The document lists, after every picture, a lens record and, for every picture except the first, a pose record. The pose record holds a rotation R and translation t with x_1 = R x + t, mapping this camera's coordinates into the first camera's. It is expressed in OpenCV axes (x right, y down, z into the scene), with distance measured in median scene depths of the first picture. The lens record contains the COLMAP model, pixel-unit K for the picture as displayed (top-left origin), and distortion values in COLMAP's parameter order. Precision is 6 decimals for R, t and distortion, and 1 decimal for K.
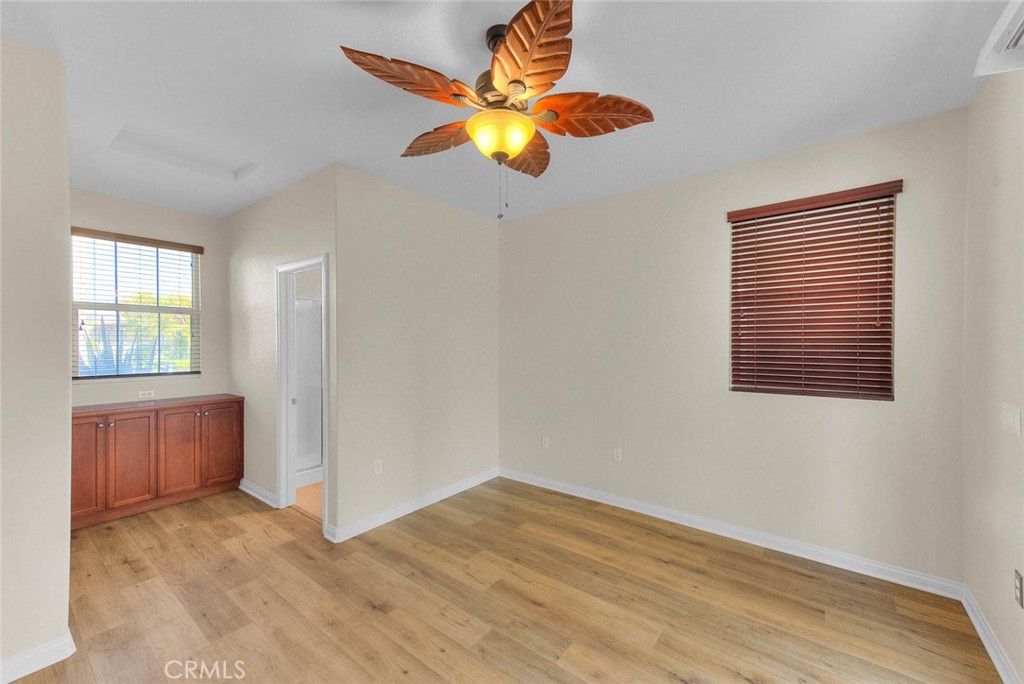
lens RADIAL K [[400.2, 0, 508.5], [0, 400.2, 345.5], [0, 0, 1]] dist [0.021860, -0.000217]
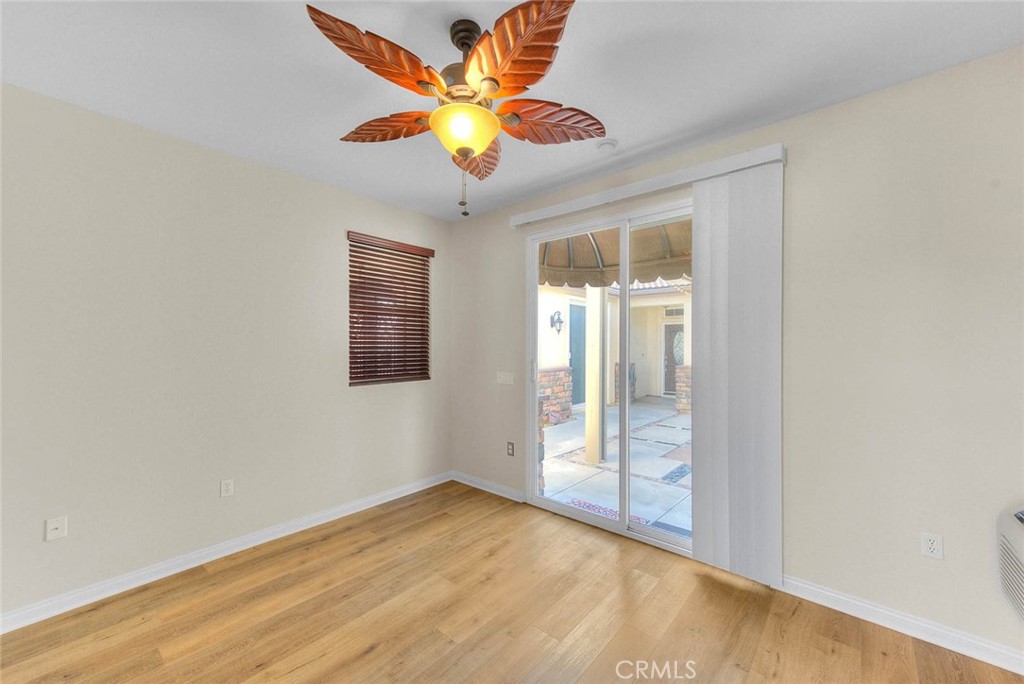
lens RADIAL K [[400.2, 0, 508.5], [0, 400.2, 345.5], [0, 0, 1]] dist [0.021860, -0.000217]
pose [[0.048554, 0.001381, 0.998820, -1.498572], [0.005008, 0.999986, -0.001626, 0.000301], [-0.998808, 0.005081, 0.048547, 1.288404]]
